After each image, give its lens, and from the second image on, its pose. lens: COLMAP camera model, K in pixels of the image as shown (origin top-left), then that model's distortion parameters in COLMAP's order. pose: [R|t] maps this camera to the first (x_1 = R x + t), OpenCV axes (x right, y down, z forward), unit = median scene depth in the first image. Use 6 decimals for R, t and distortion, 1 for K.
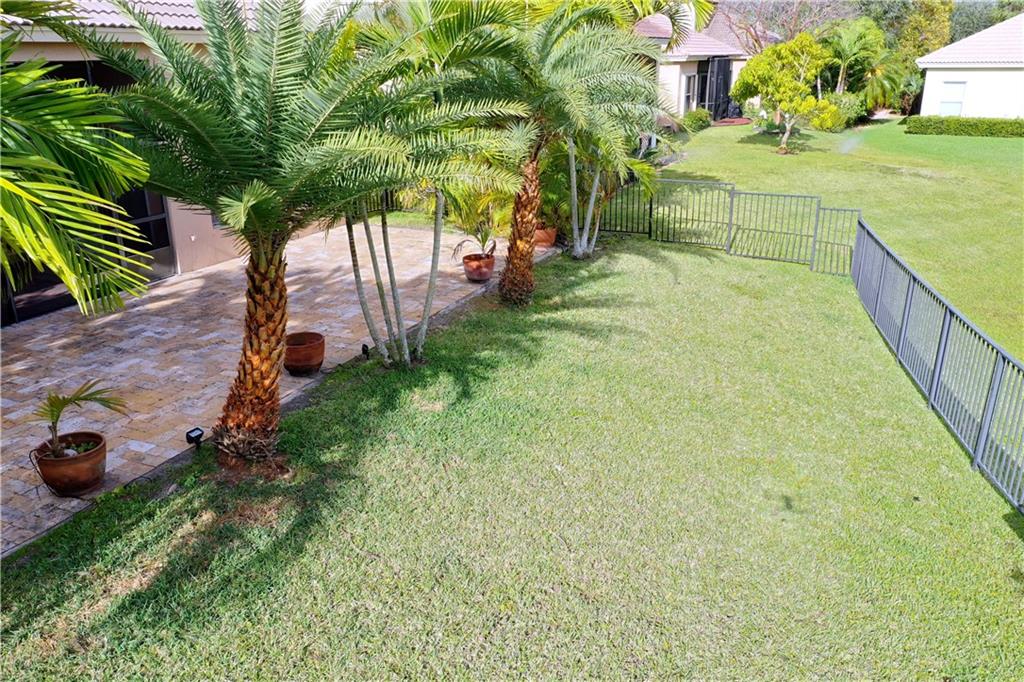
lens RADIAL K [[790.5, 0, 513.2], [0, 790.5, 341.3], [0, 0, 1]] dist [0.001714, 0.004014]
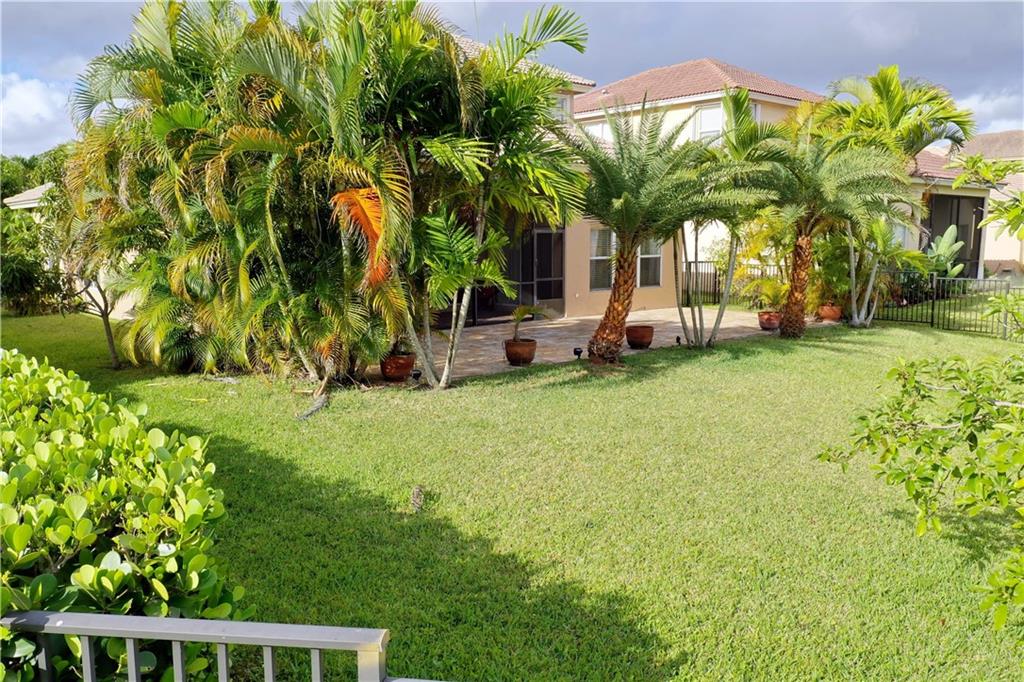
lens RADIAL K [[790.5, 0, 511.4], [0, 790.5, 342.3], [0, 0, 1]] dist [0.001714, 0.004014]
pose [[0.905792, 0.053454, -0.420338, 0.185542], [-0.144103, 0.971742, -0.186953, 0.379618], [0.398467, 0.229913, 0.887899, -0.567216]]
